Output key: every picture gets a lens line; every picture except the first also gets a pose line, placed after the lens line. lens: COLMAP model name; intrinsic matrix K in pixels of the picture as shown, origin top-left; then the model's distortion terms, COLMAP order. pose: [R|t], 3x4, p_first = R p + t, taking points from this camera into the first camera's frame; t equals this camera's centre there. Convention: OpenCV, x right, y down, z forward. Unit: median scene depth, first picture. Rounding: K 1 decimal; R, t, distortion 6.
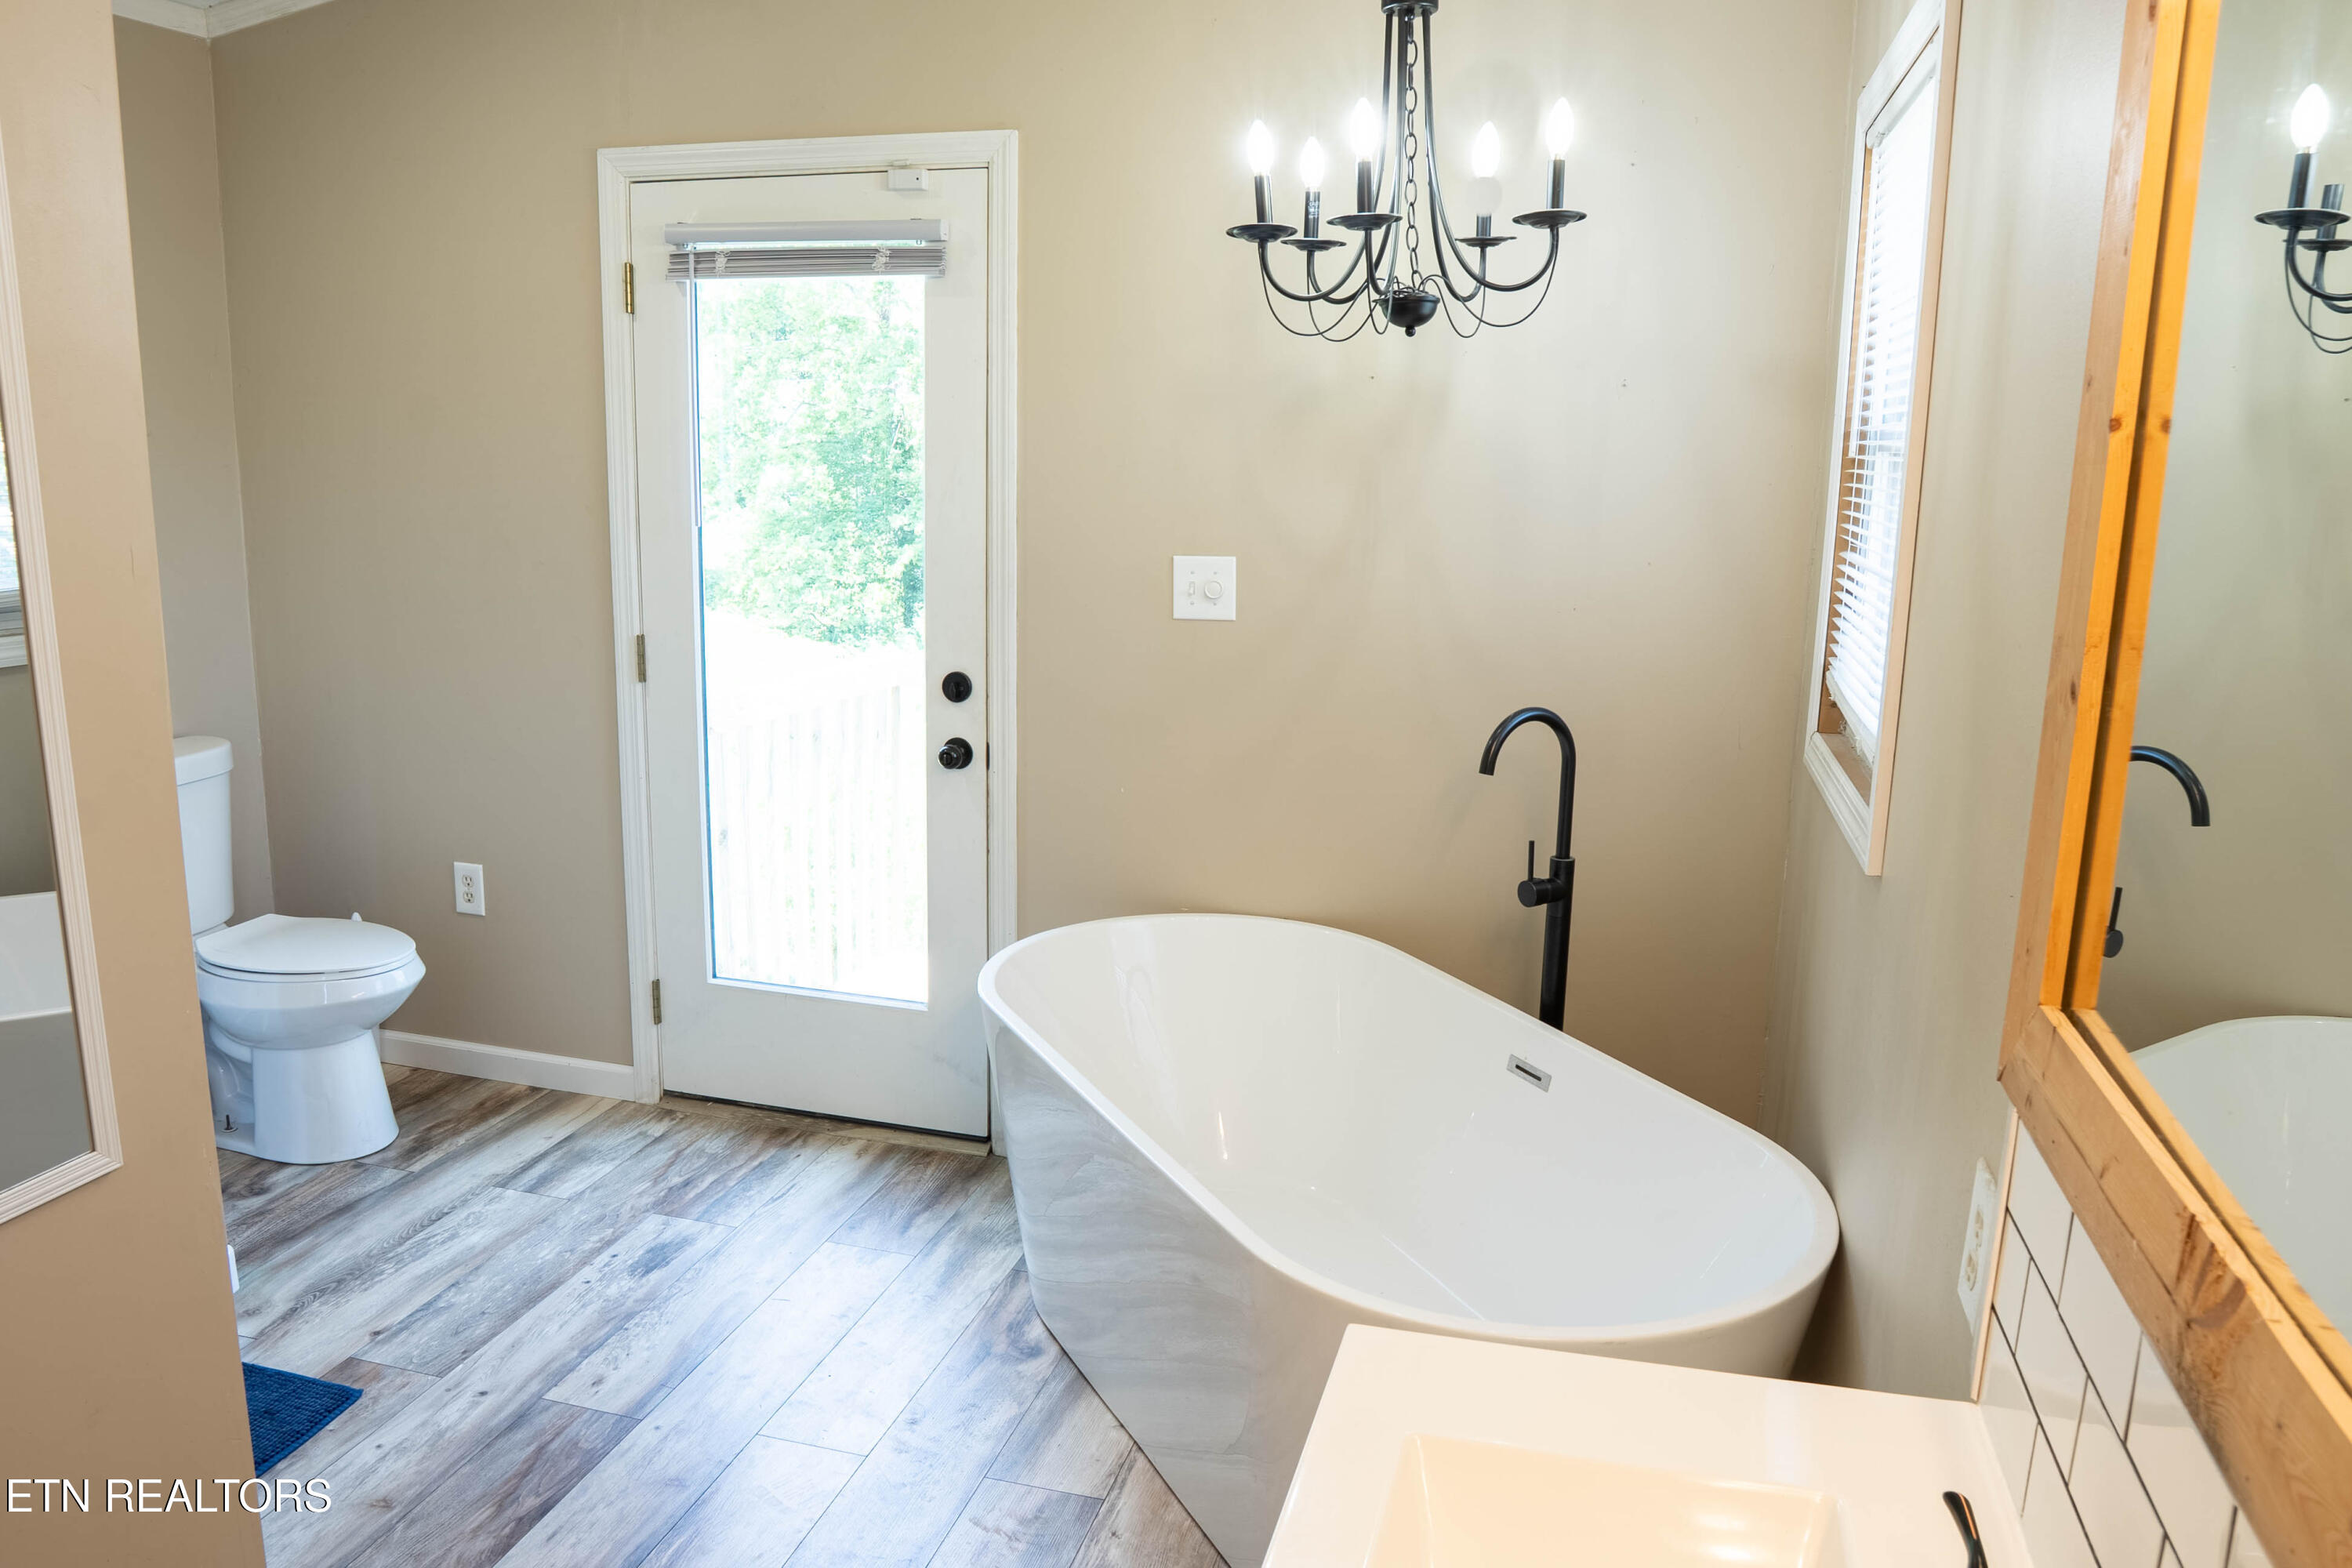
lens RADIAL K [[1690.5, 0, 1176.0], [0, 1690.5, 784.0], [0, 0, 1]] dist [-0.111080, 0.078806]
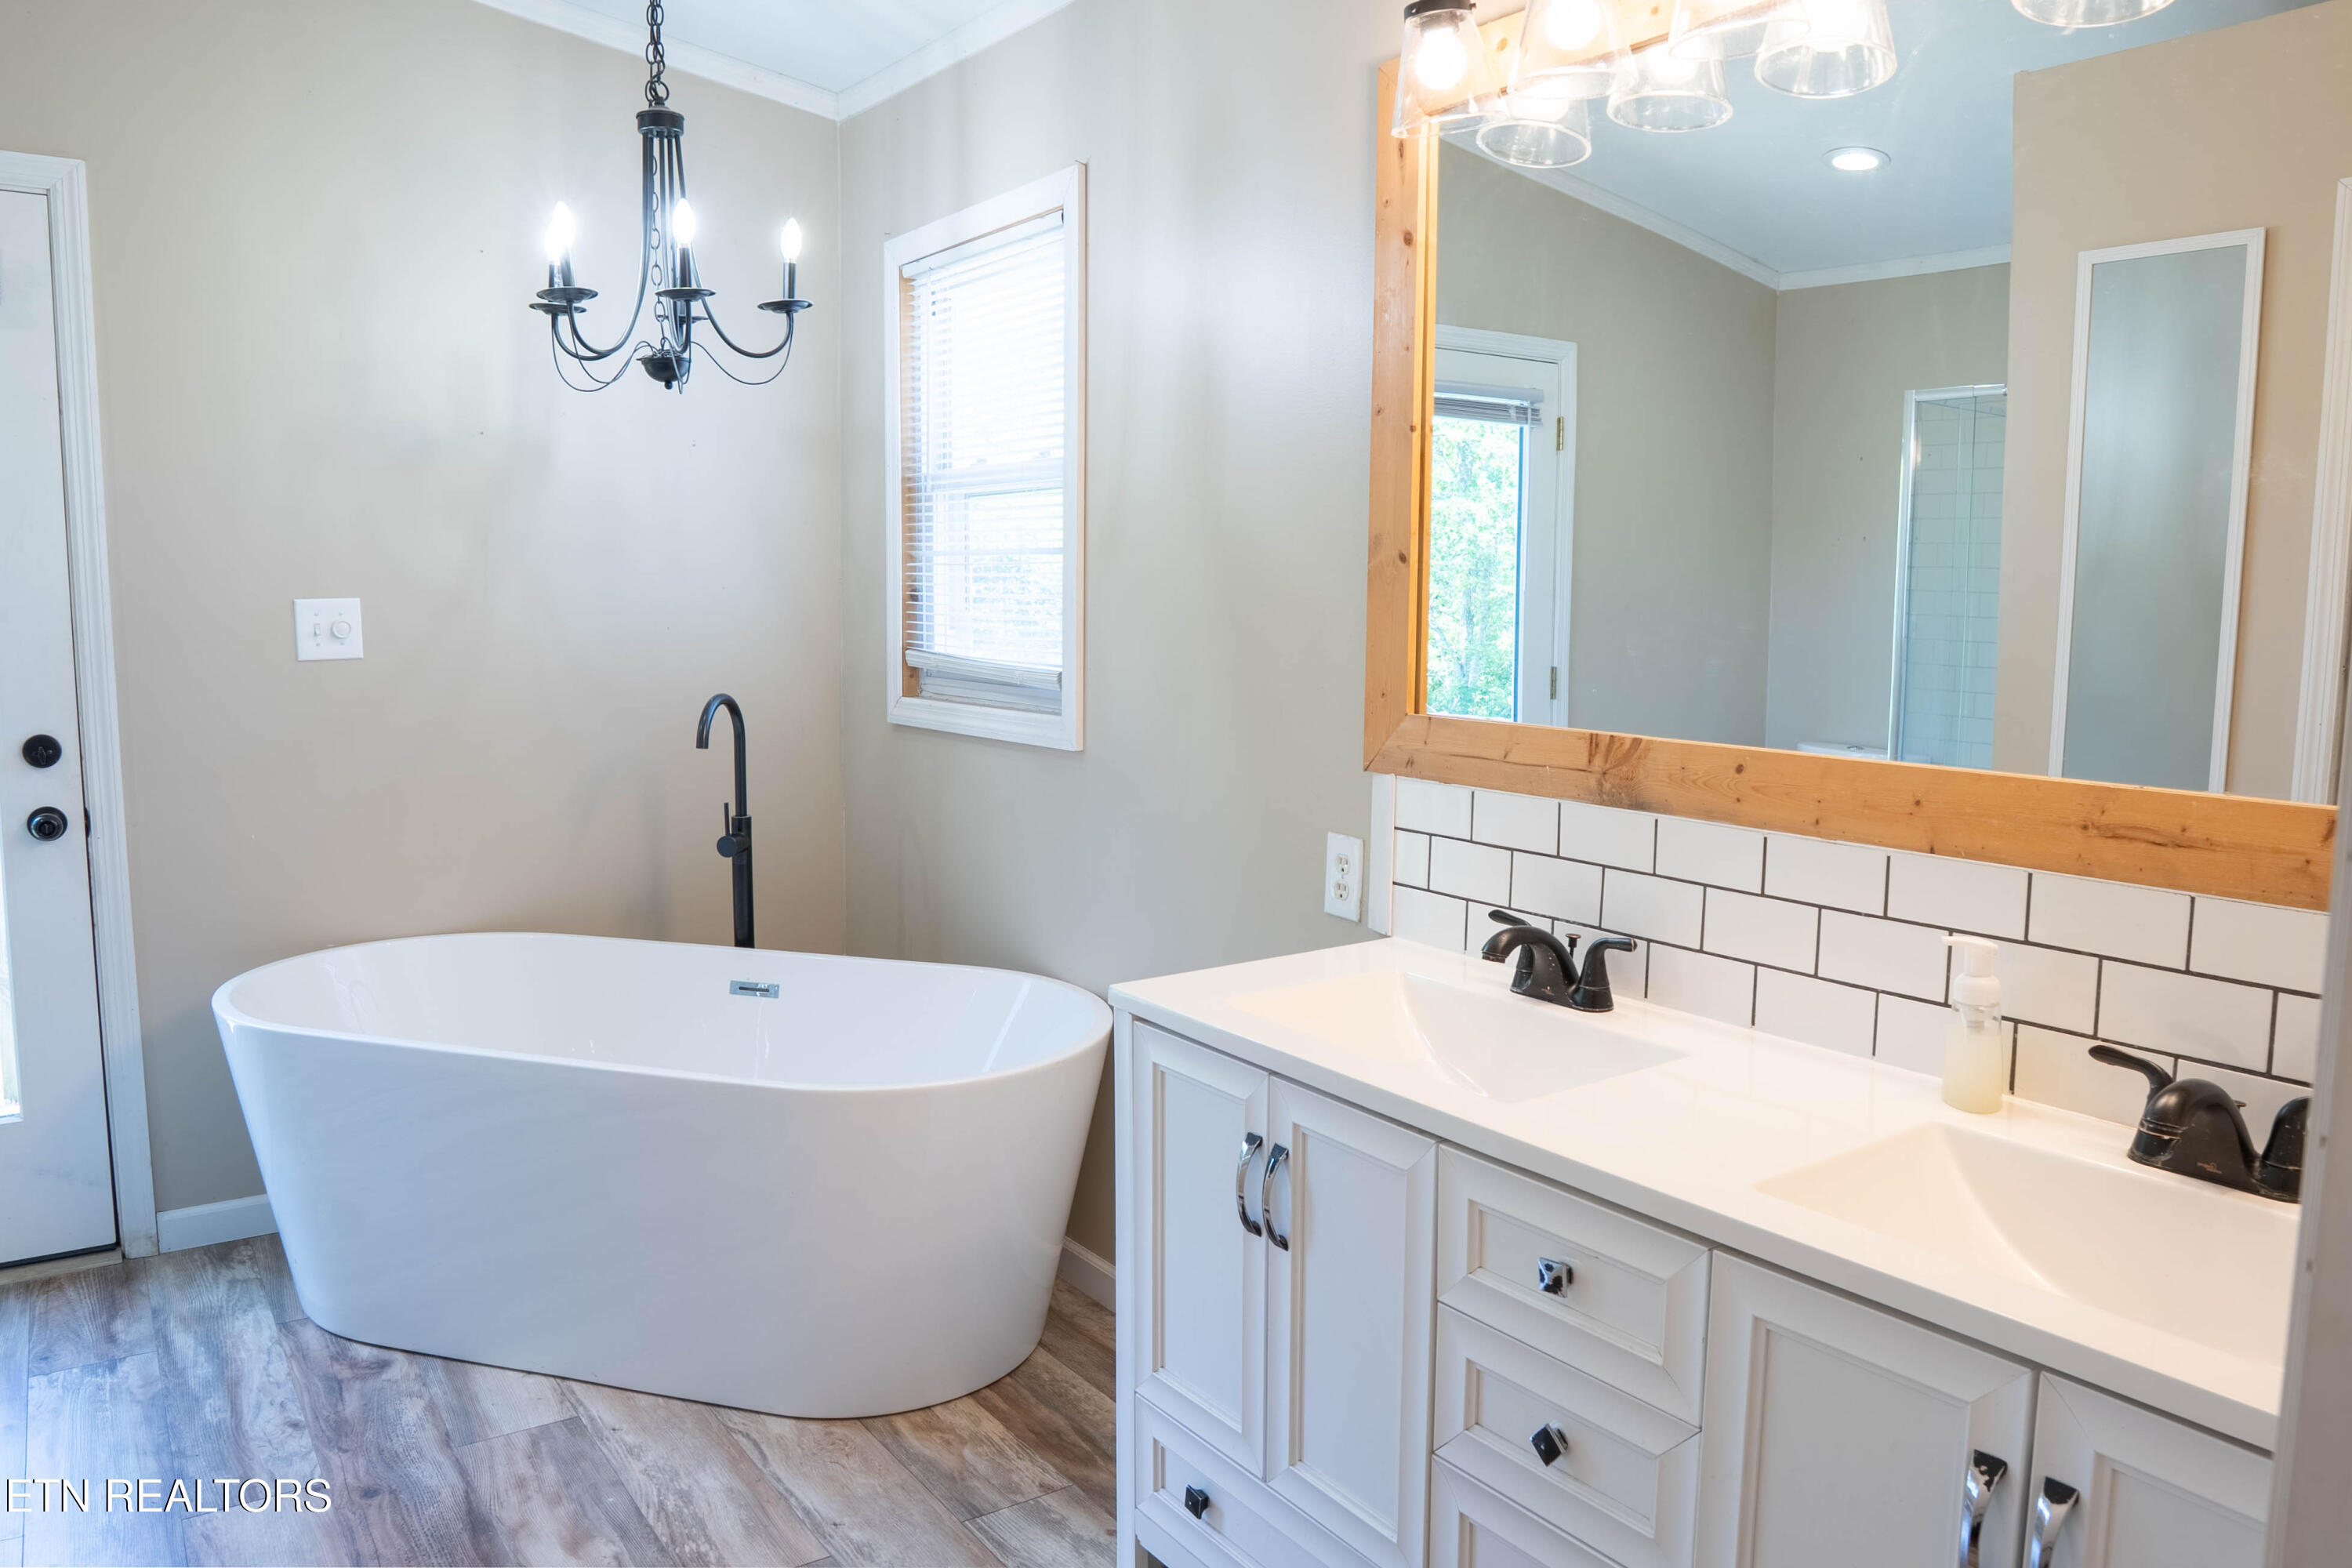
lens RADIAL K [[1690.5, 0, 1176.0], [0, 1690.5, 784.0], [0, 0, 1]] dist [-0.111080, 0.078806]
pose [[0.638233, -0.103418, 0.762865, -0.509574], [0.158691, 0.987328, 0.001082, 0.070435], [-0.753310, 0.120369, 0.646557, -0.046807]]
